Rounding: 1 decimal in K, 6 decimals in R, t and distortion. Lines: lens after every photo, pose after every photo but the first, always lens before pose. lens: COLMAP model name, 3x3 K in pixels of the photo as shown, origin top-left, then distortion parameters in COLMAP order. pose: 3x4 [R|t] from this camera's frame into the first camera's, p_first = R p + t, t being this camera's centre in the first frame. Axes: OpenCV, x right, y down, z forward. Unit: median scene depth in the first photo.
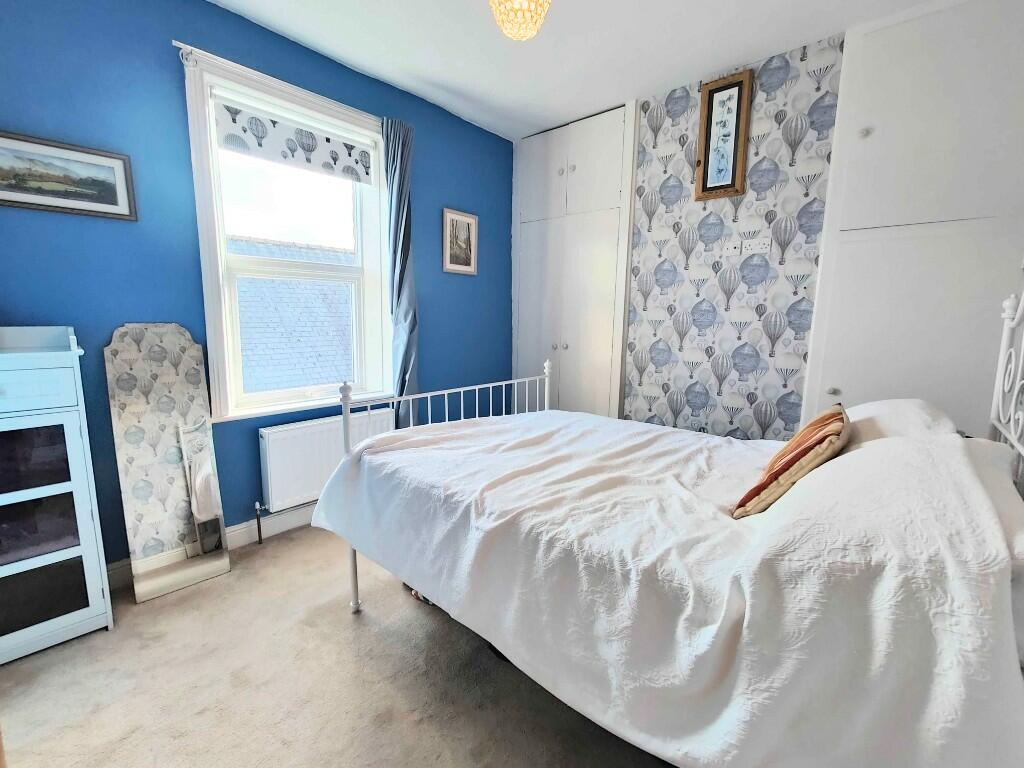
lens RADIAL K [[453.8, 0, 512.0], [0, 453.8, 384.0], [0, 0, 1]] dist [0.002770, -0.000735]
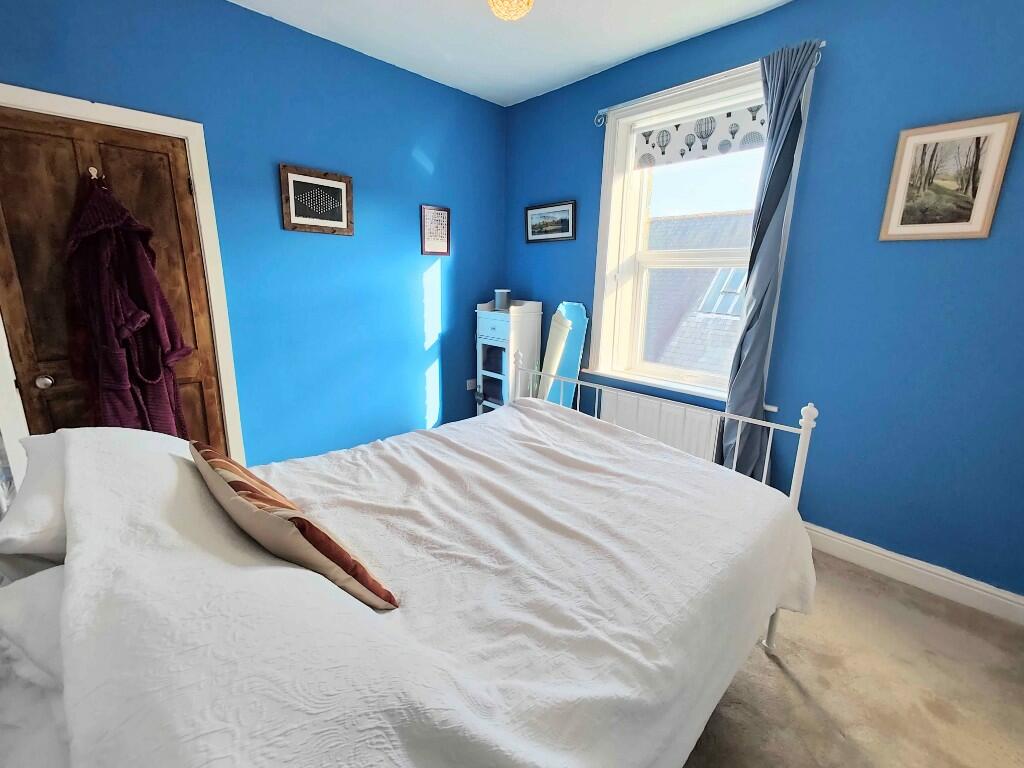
lens RADIAL K [[453.8, 0, 512.0], [0, 453.8, 384.0], [0, 0, 1]] dist [0.002770, -0.000735]
pose [[-0.094401, 0.215852, -0.971852, 0.824774], [-0.168236, 0.958712, 0.229275, -0.182239], [0.981216, 0.185144, -0.054189, 0.890037]]
